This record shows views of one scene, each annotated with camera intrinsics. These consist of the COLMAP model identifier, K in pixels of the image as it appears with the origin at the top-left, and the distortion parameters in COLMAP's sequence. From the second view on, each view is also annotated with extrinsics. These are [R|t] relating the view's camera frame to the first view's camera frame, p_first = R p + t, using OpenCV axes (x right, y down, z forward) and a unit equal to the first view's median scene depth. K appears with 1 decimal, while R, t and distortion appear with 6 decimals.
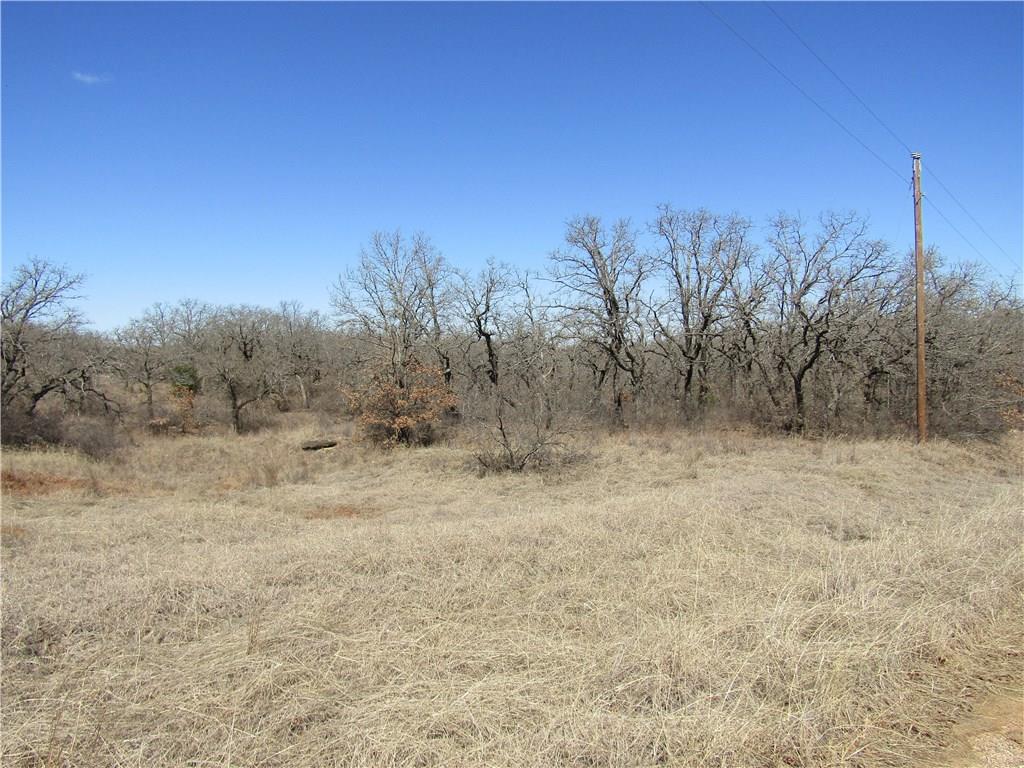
lens RADIAL K [[711.6, 0, 511.5], [0, 711.6, 386.6], [0, 0, 1]] dist [-0.026582, 0.006251]
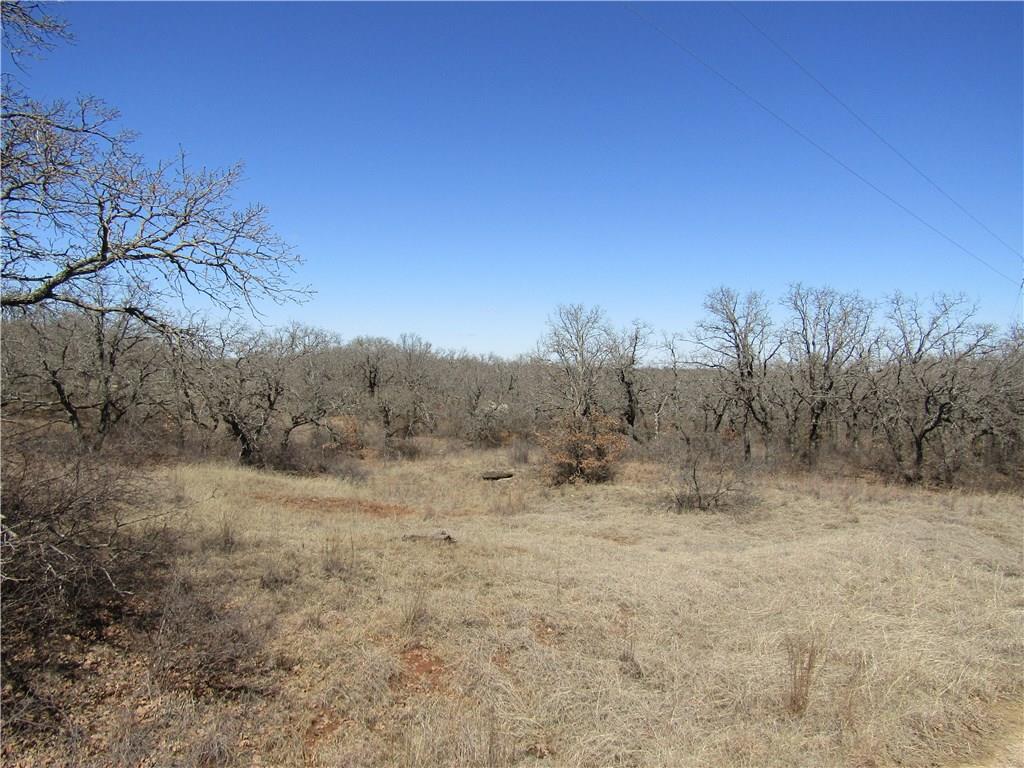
lens RADIAL K [[711.6, 0, 511.0], [0, 711.6, 384.1], [0, 0, 1]] dist [-0.026582, 0.006251]
pose [[0.997141, 0.027943, -0.070203, -0.185926], [-0.029821, 0.999221, -0.025836, -0.046763], [0.069426, 0.027856, 0.997198, -0.223532]]
